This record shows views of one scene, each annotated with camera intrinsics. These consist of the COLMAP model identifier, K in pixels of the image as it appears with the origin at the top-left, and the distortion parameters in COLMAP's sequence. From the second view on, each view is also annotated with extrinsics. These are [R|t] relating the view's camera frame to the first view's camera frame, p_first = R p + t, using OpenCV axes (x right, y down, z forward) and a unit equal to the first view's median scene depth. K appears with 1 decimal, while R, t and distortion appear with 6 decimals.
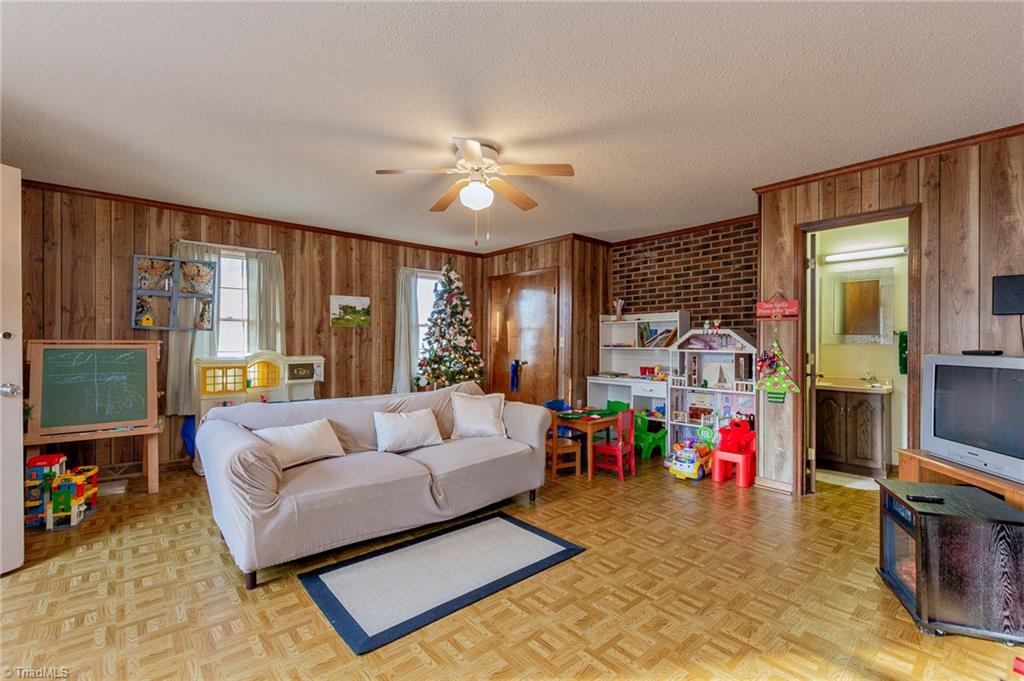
lens RADIAL K [[452.0, 0, 512.0], [0, 452.0, 340.5], [0, 0, 1]] dist [-0.000288, -0.000222]
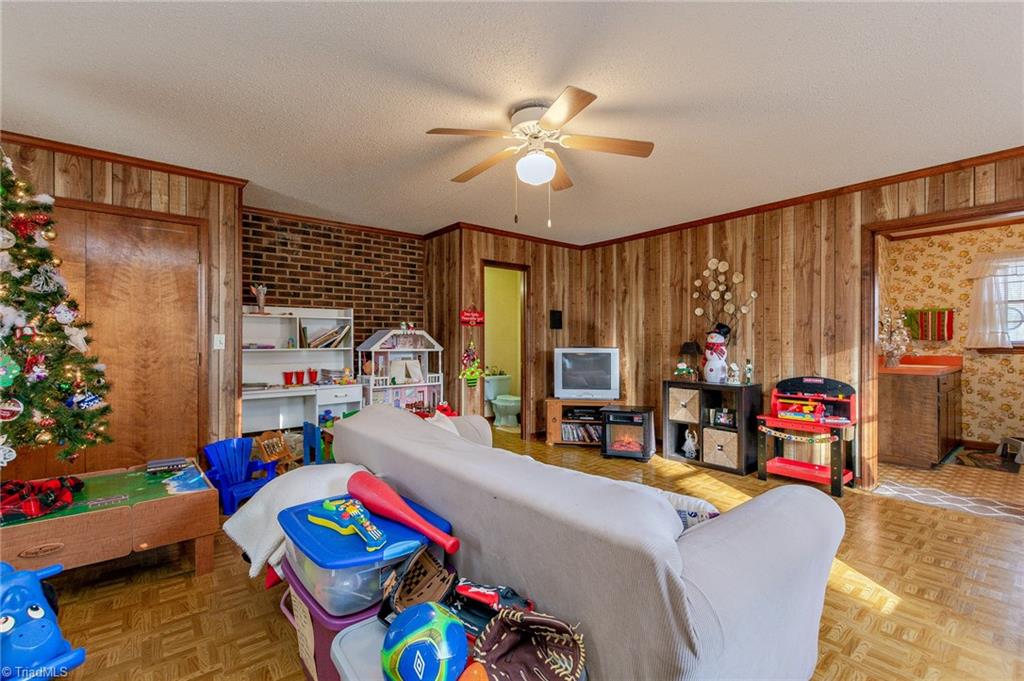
lens RADIAL K [[440.2, 0, 510.7], [0, 440.2, 345.7], [0, 0, 1]] dist [-0.013057, 0.000010]
pose [[0.039122, -0.011765, 0.999165, -0.536162], [-0.005612, 0.999912, 0.011994, -0.000931], [-0.999219, -0.006077, 0.039053, 0.614589]]
